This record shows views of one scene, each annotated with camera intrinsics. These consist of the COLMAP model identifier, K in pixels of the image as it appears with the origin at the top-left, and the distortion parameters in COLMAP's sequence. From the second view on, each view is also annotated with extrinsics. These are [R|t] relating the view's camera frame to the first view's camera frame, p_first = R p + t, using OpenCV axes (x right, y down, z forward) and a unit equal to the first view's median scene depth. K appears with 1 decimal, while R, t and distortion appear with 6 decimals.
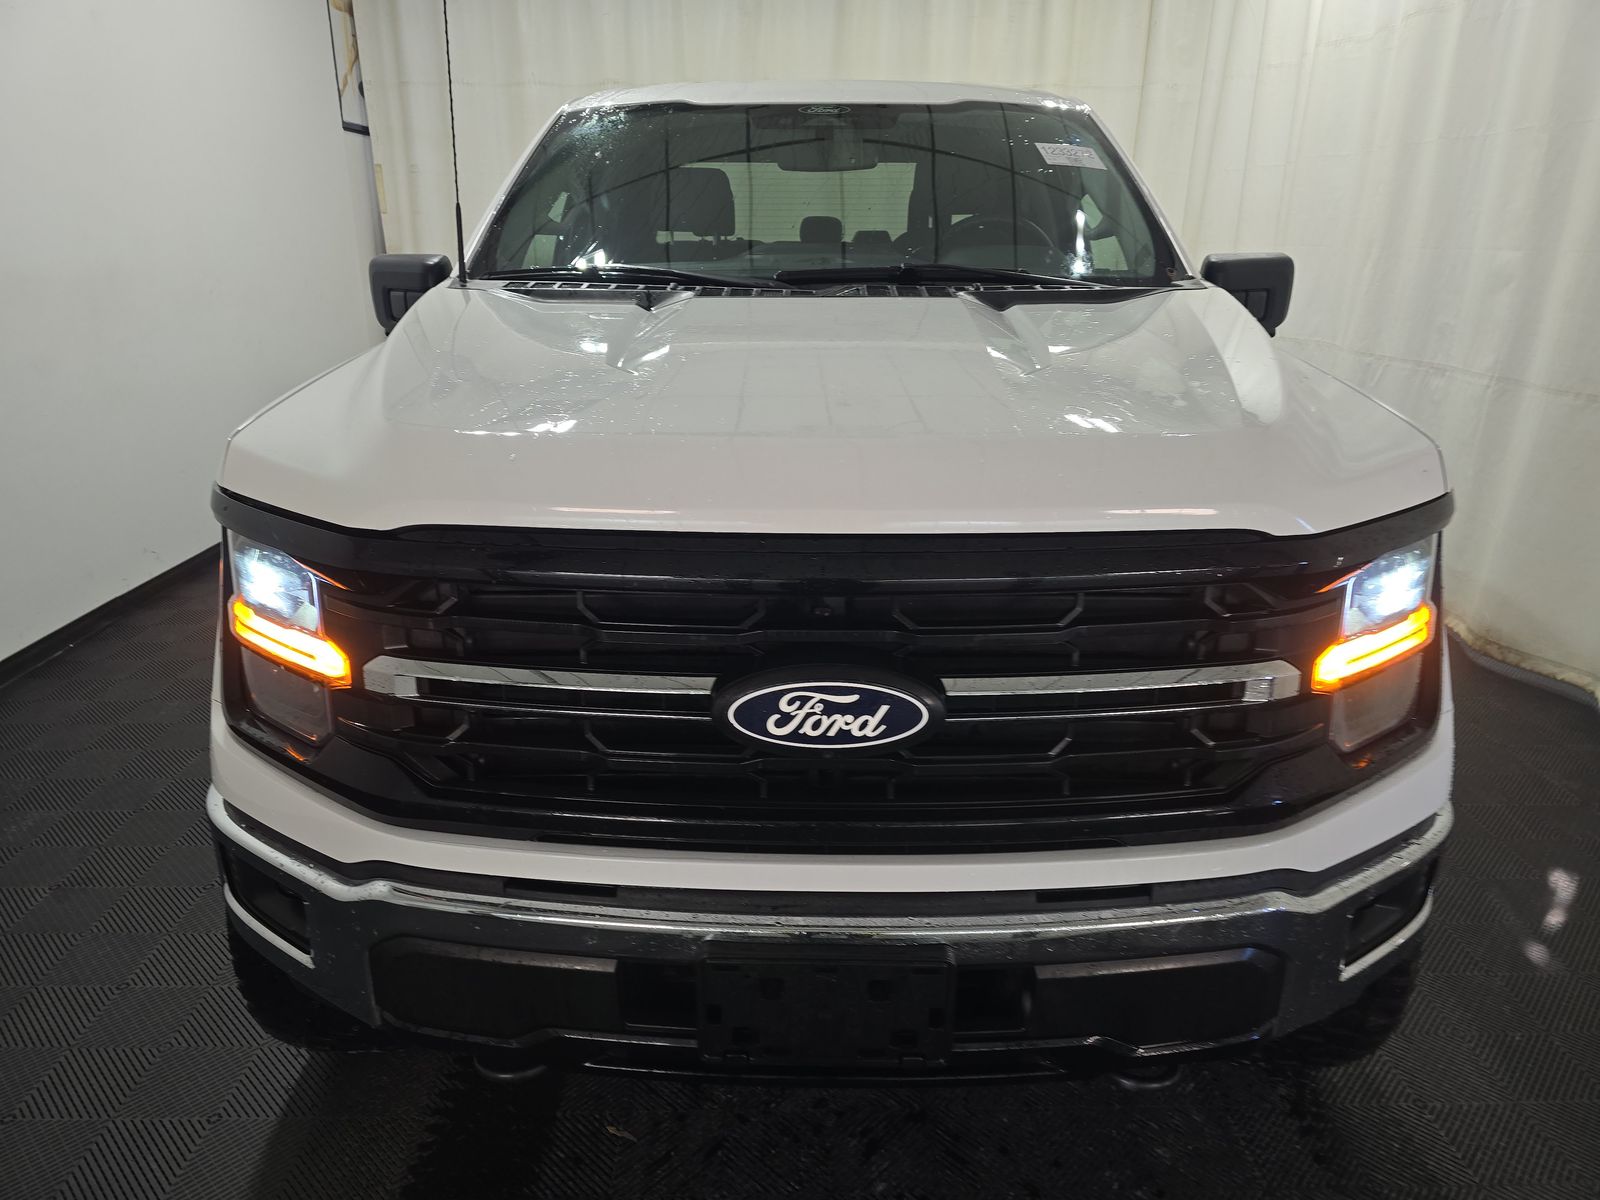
lens RADIAL K [[1096.0, 0, 800.0], [0, 1096.0, 600.0], [0, 0, 1]] dist [0.018233, 0.000356]
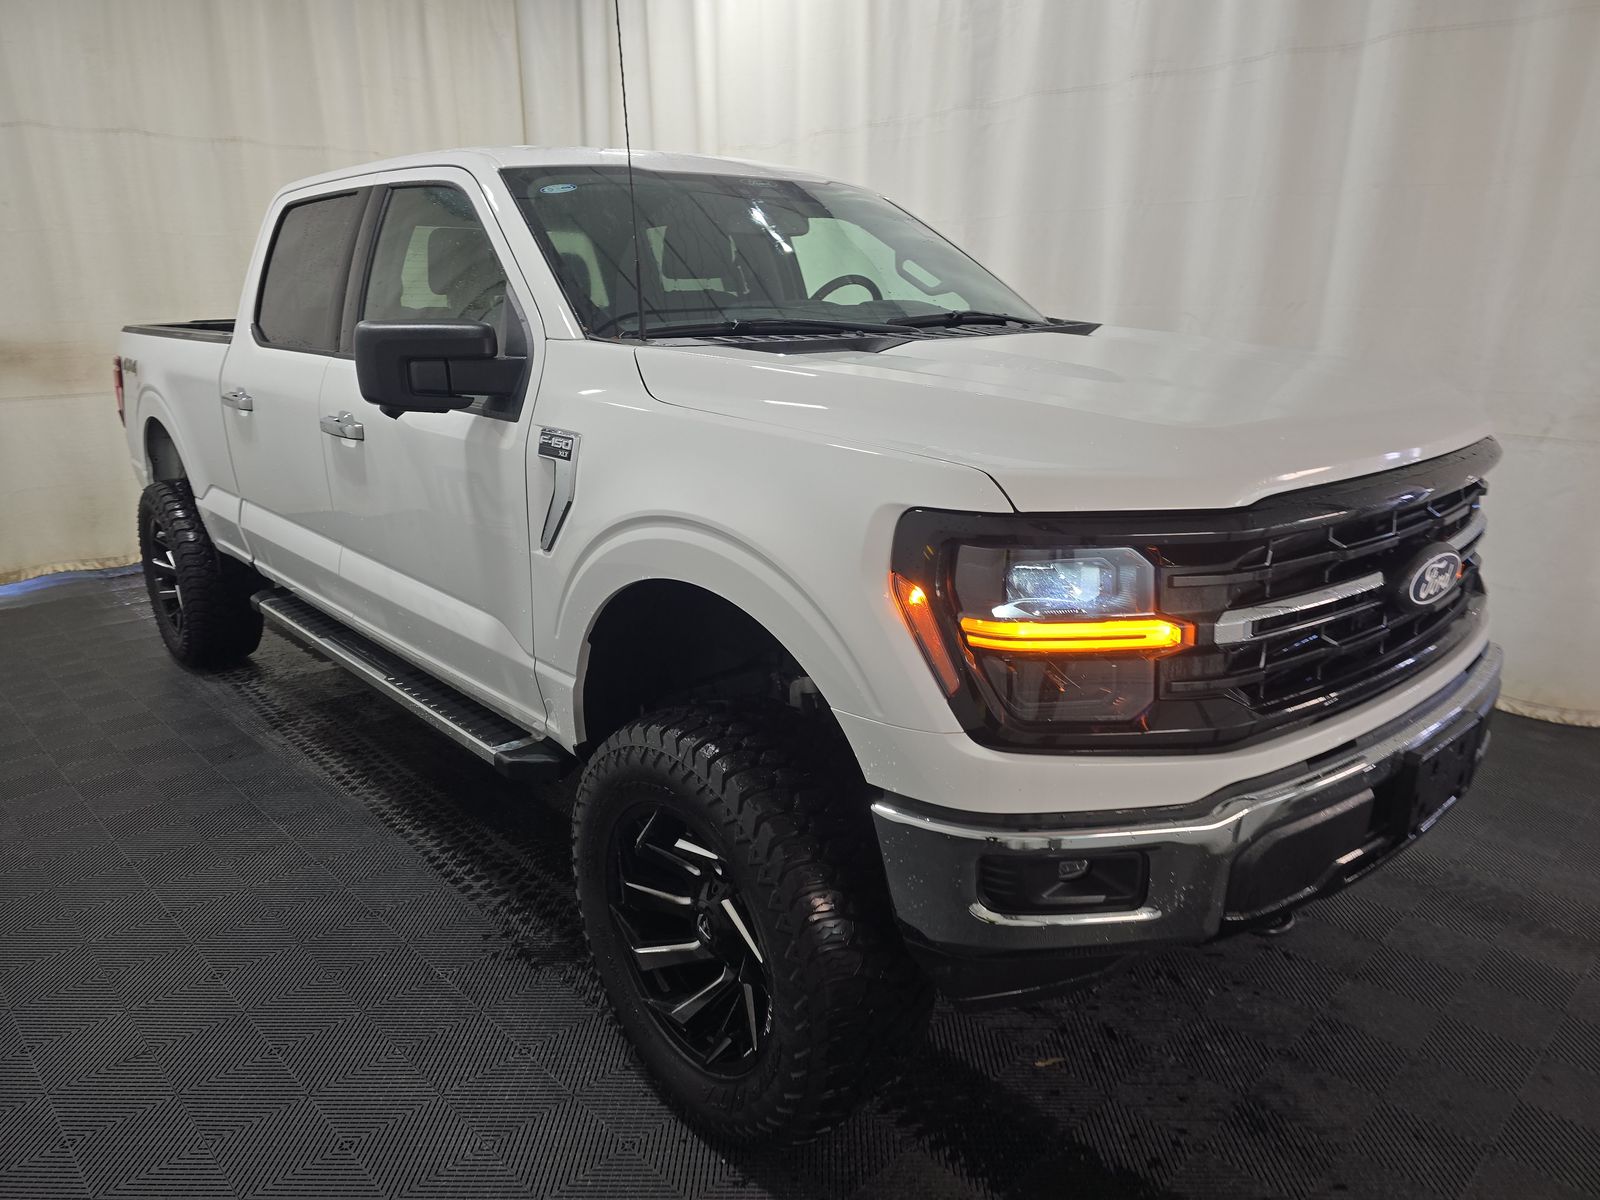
lens RADIAL K [[1096.0, 0, 800.0], [0, 1096.0, 600.0], [0, 0, 1]] dist [0.018233, 0.000356]
pose [[0.722794, -0.187858, 0.665040, -1.492831], [0.226787, 0.973527, 0.028516, -0.102501], [-0.652791, 0.130211, 0.746263, 0.381496]]
